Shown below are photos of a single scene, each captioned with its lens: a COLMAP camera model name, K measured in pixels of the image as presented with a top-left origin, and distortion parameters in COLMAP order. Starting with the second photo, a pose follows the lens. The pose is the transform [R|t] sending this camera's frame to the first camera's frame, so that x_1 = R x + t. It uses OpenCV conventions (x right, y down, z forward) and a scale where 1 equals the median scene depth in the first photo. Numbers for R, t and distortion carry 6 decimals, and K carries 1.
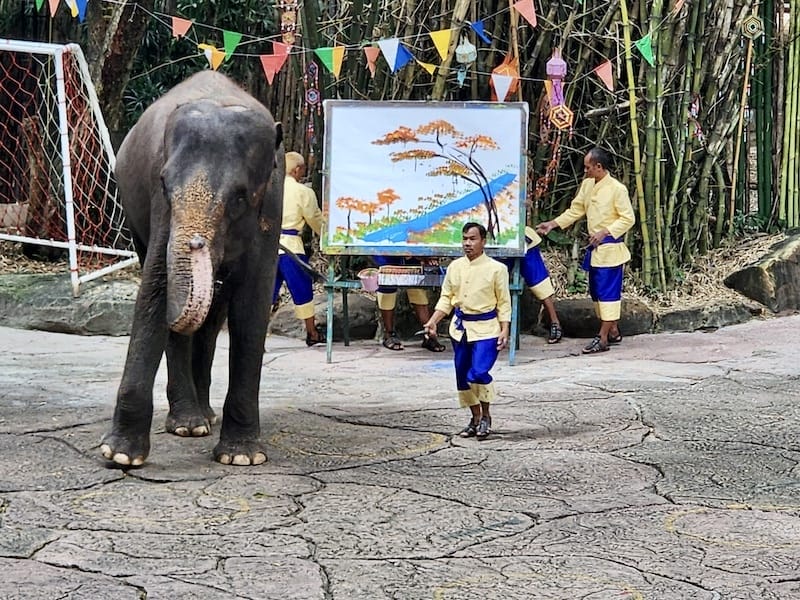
lens RADIAL K [[4021.3, 0, 399.0], [0, 4021.3, 300.6], [0, 0, 1]] dist [-0.729856, 0.000000]
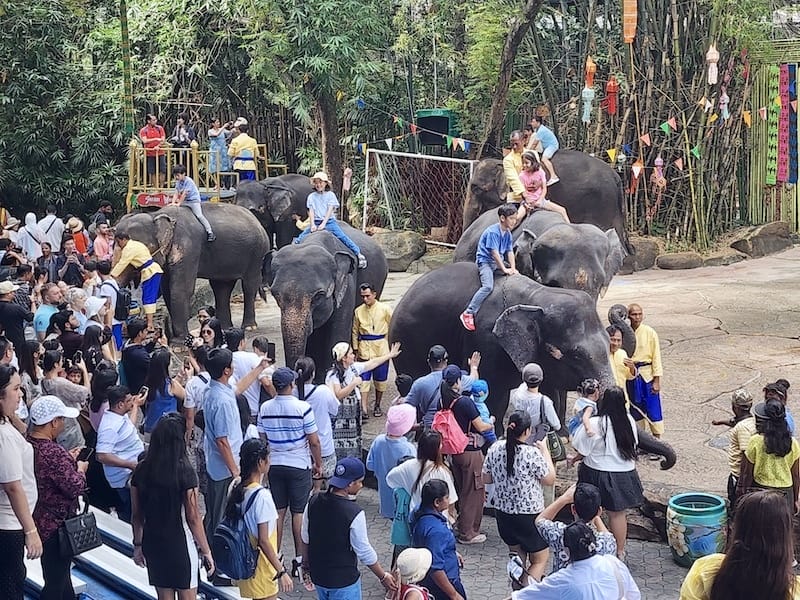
lens RADIAL K [[1369.2, 0, 402.9], [0, 1369.2, 292.6], [0, 0, 1]] dist [-0.002758, 0.000000]
pose [[0.992714, -0.037589, -0.114480, -0.023900], [0.038465, 0.999245, 0.005451, 0.011776], [0.114188, -0.009815, 0.993411, 0.139226]]
